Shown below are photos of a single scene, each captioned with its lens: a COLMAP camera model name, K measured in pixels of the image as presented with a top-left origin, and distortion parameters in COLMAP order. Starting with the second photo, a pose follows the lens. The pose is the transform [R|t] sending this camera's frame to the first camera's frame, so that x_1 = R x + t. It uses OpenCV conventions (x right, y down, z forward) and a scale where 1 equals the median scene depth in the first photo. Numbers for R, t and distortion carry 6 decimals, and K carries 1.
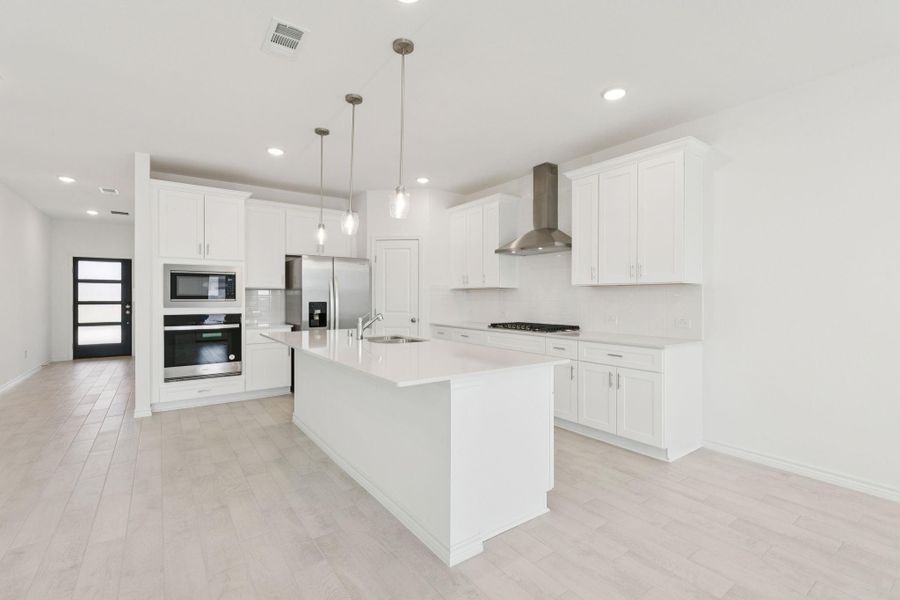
lens RADIAL K [[405.4, 0, 450.0], [0, 405.4, 300.0], [0, 0, 1]] dist [0.002303, -0.000350]
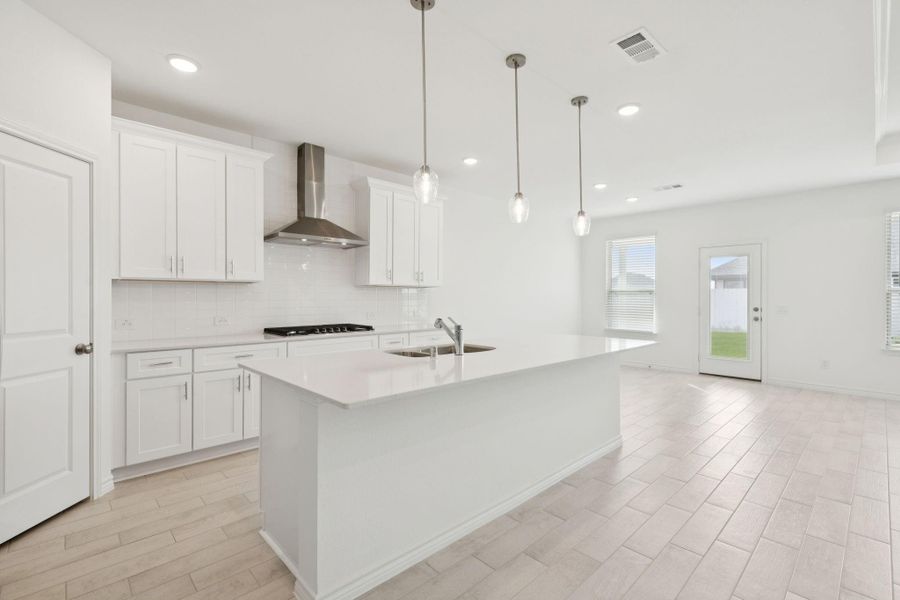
lens RADIAL K [[414.9, 0, 448.8], [0, 414.9, 293.1], [0, 0, 1]] dist [-0.000982, -0.000058]
pose [[-0.136670, 0.004071, 0.990608, -0.814246], [0.005993, 0.999977, -0.003282, -0.008735], [-0.990599, 0.005488, -0.136691, 0.949179]]
